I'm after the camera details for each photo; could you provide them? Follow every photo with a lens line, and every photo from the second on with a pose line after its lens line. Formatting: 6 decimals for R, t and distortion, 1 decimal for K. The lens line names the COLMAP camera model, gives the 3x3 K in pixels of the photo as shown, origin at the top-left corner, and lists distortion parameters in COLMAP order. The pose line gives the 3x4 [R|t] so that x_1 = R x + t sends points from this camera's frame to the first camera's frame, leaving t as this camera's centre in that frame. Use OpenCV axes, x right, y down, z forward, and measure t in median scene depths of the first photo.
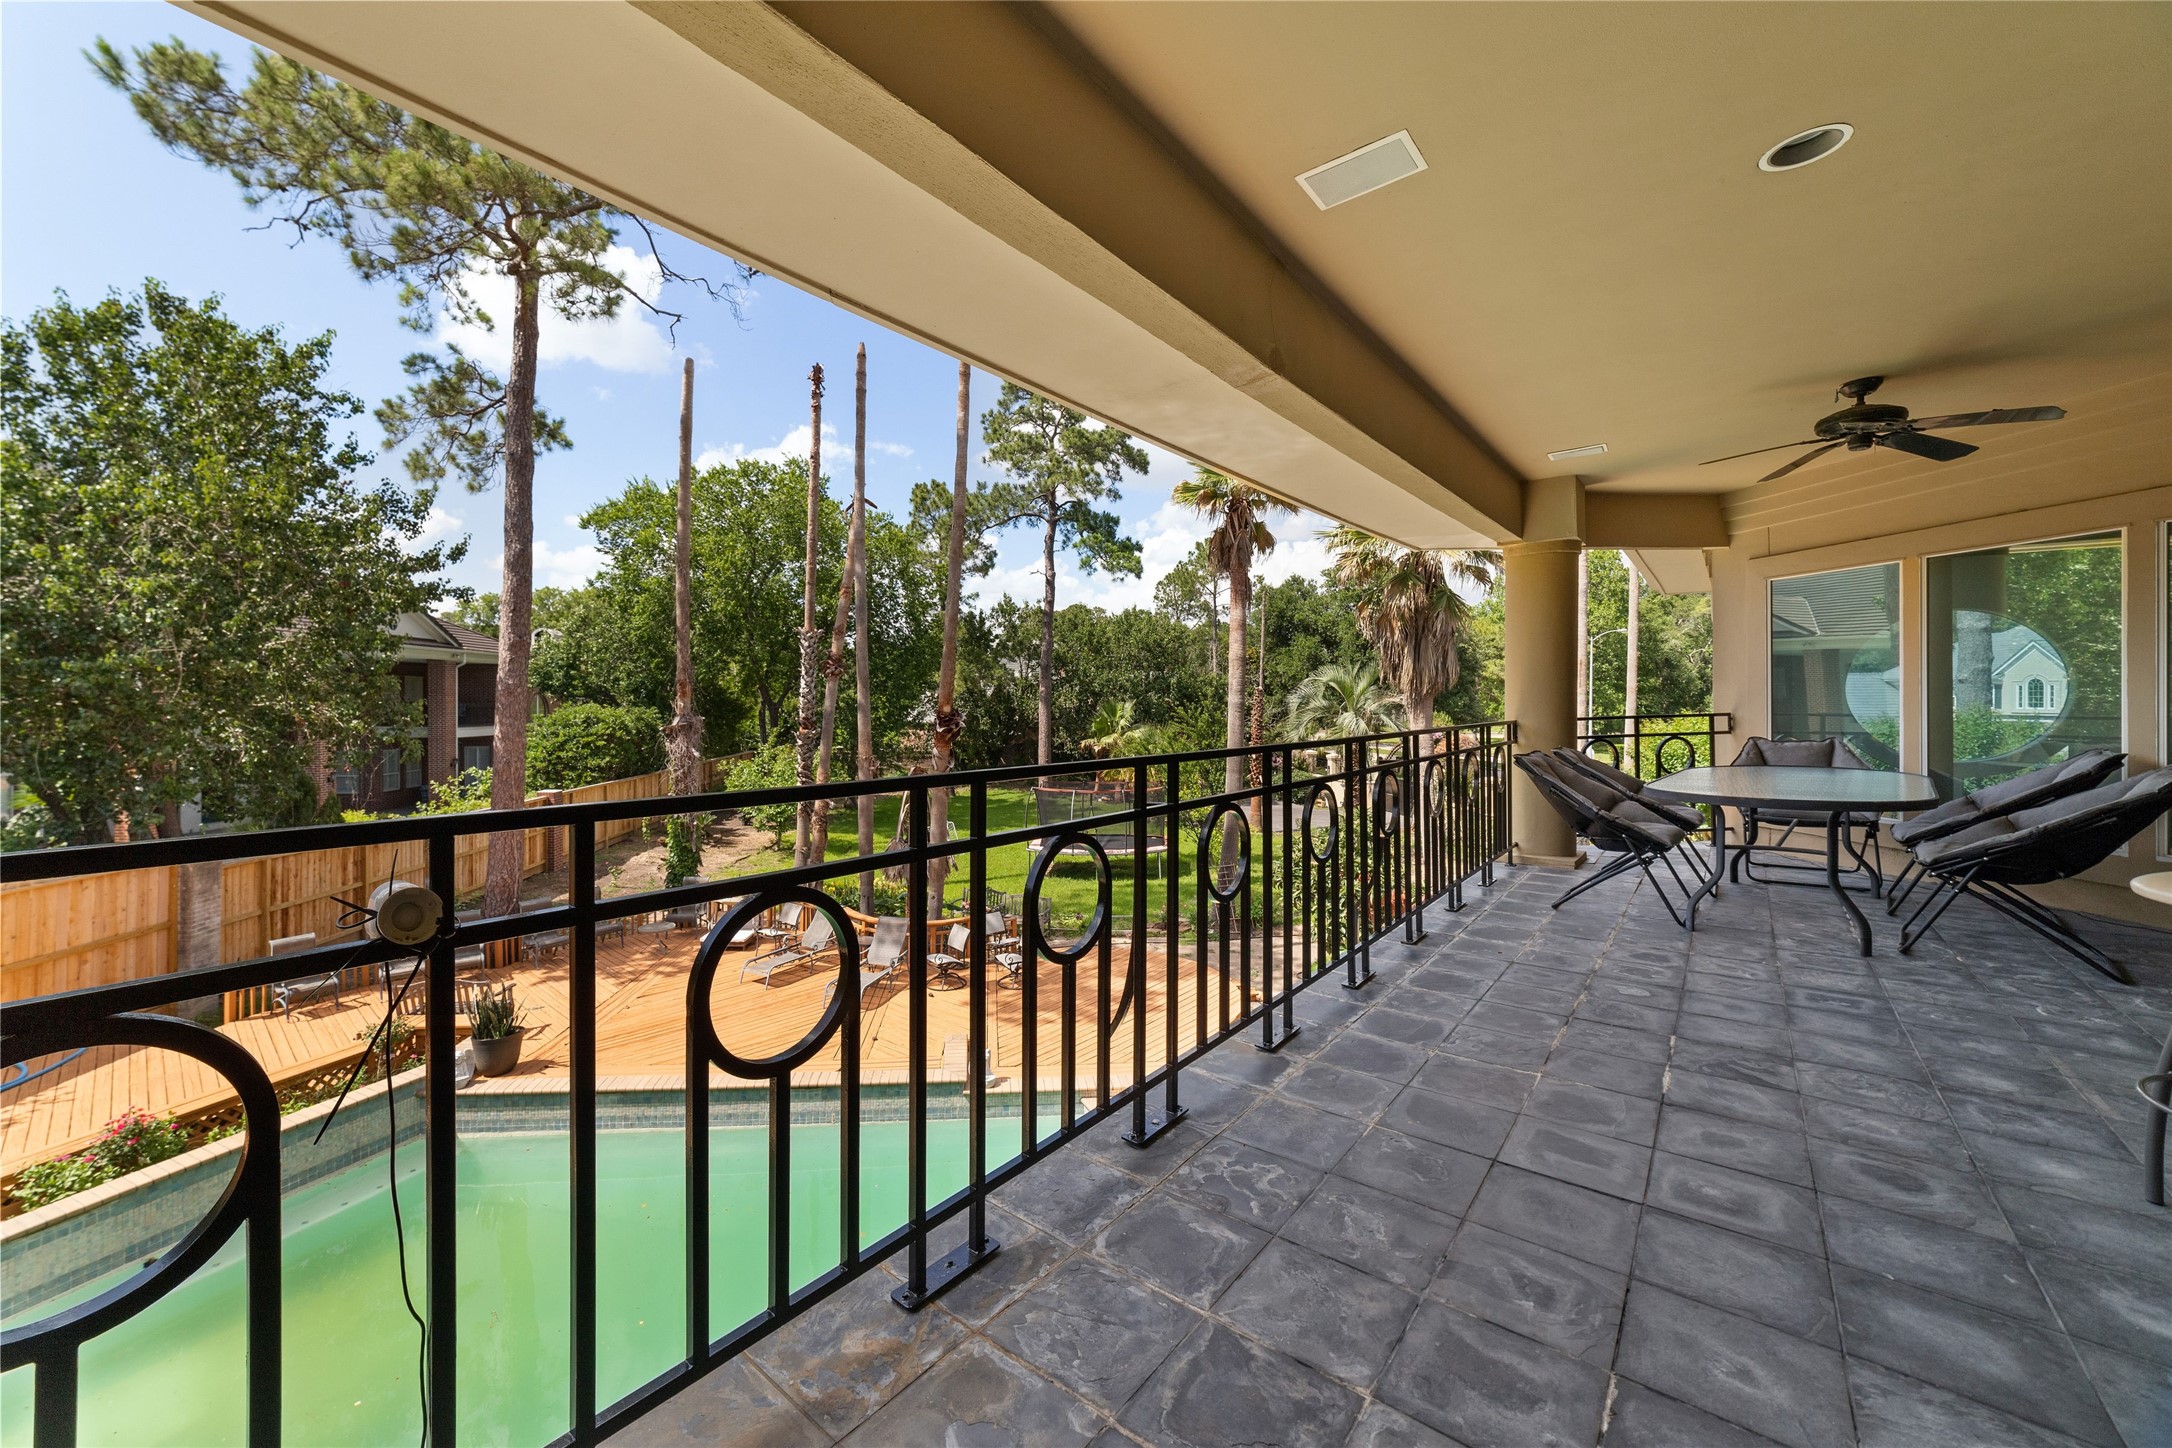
lens RADIAL K [[815.7, 0, 1086.0], [0, 815.7, 724.0], [0, 0, 1]] dist [-0.018305, 0.000342]
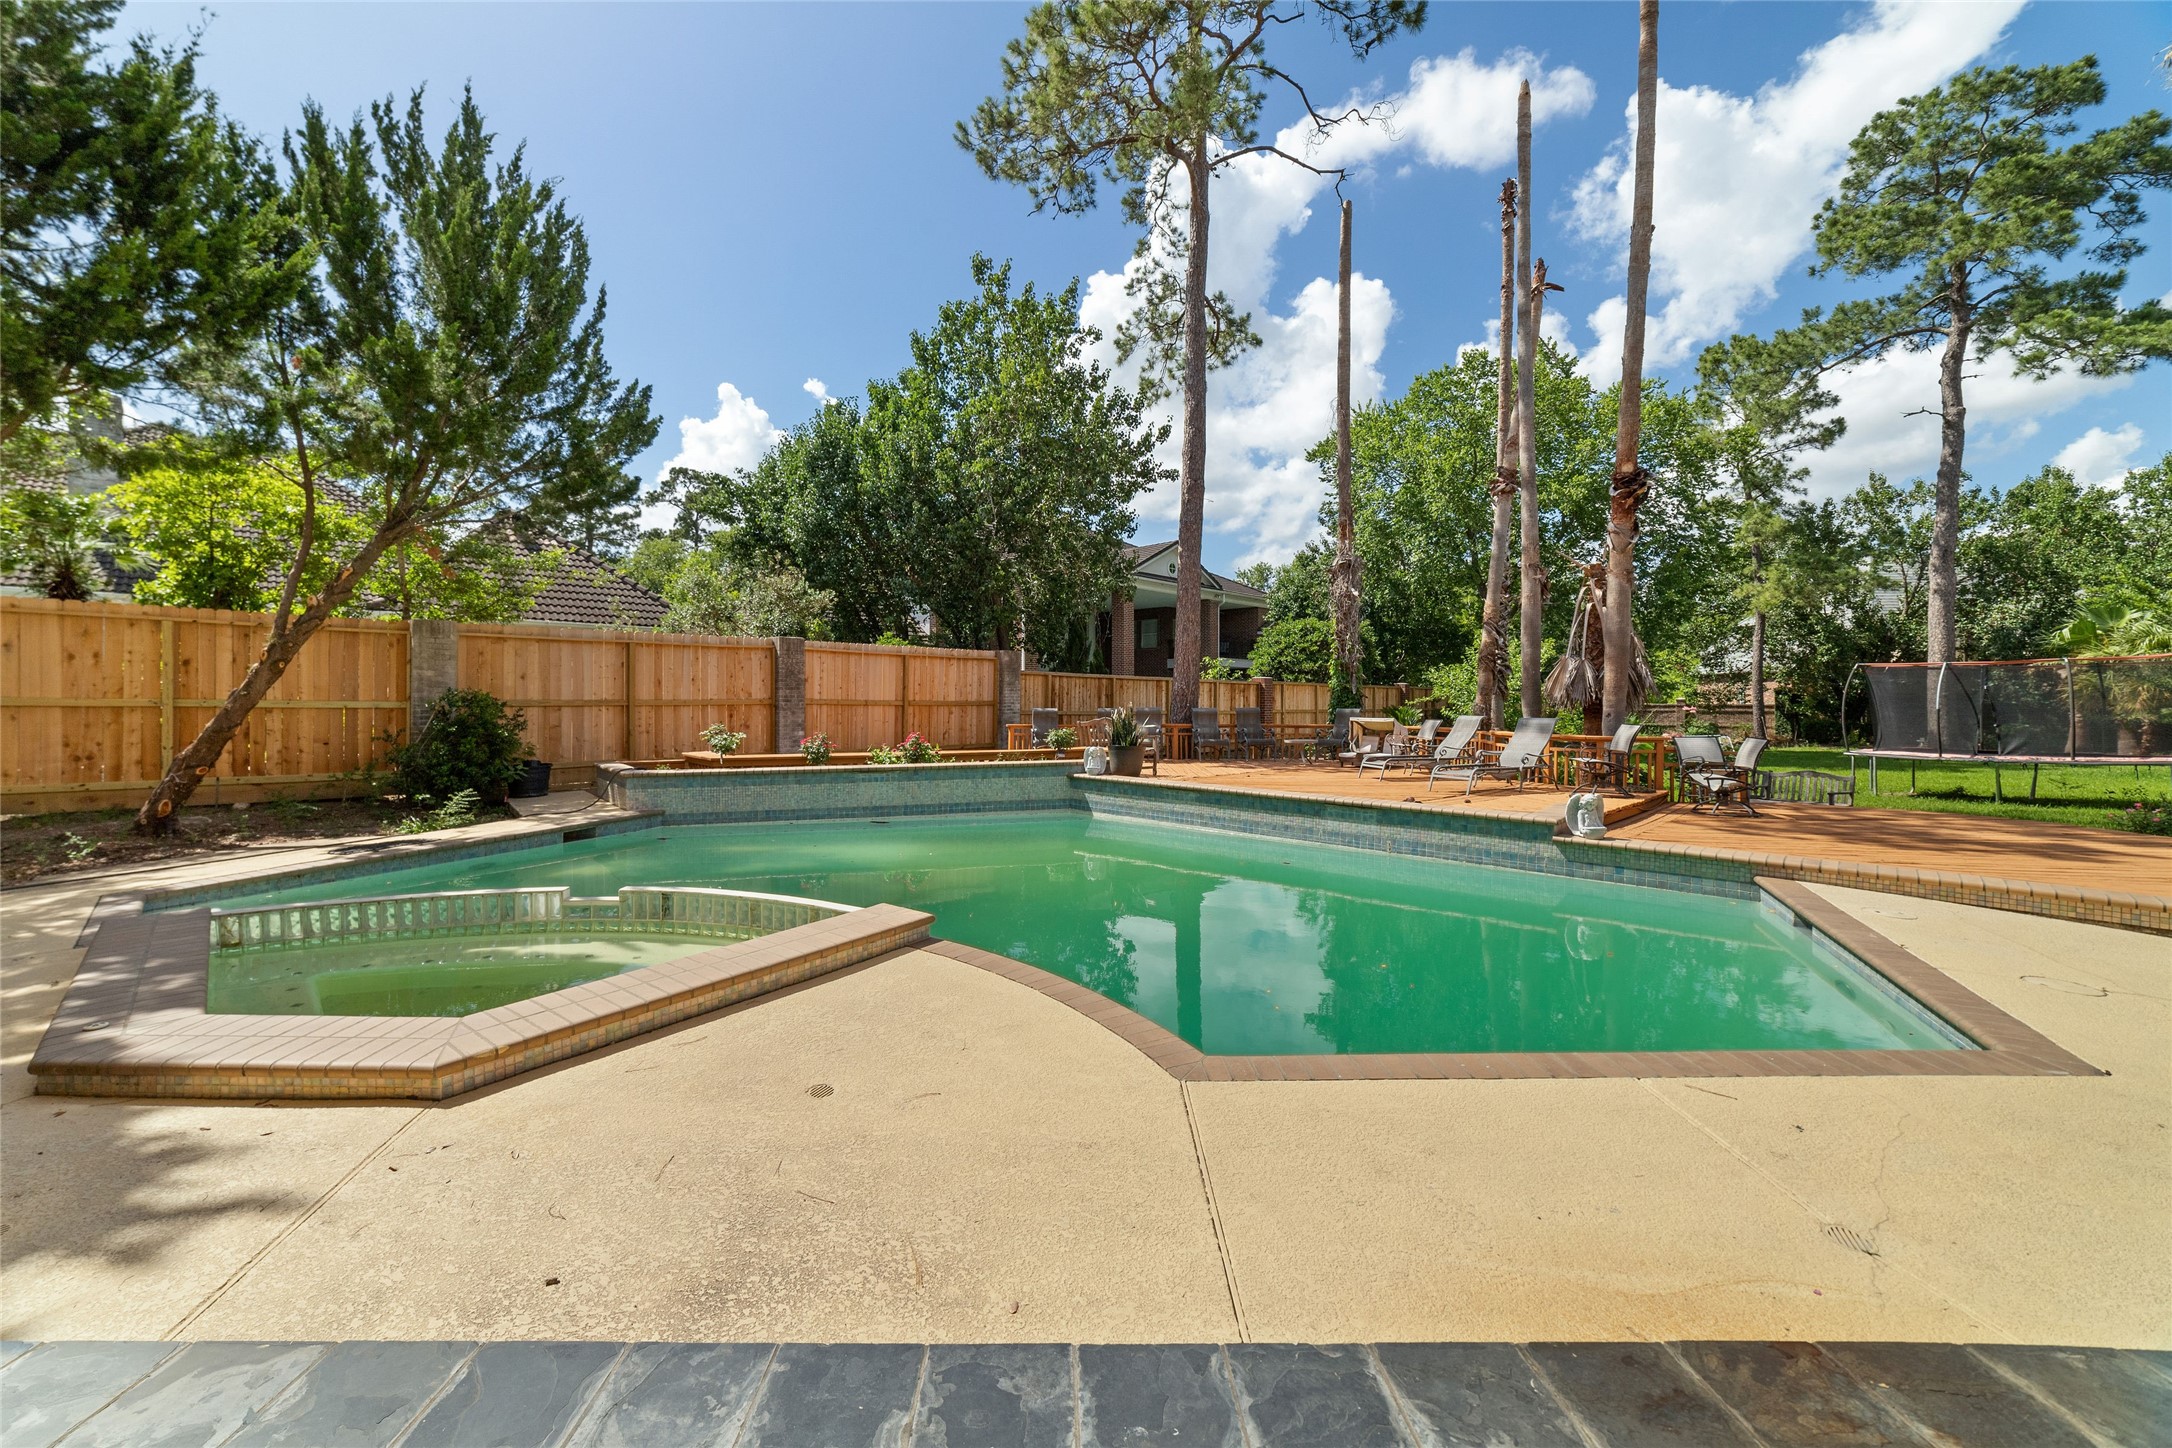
lens RADIAL K [[843.8, 0, 1086.0], [0, 843.8, 724.0], [0, 0, 1]] dist [-0.001497, 0.005029]
pose [[0.635769, -0.008791, -0.771829, 0.065946], [0.003332, 0.999957, -0.008644, 0.129503], [0.771872, 0.002923, 0.635771, 0.060572]]
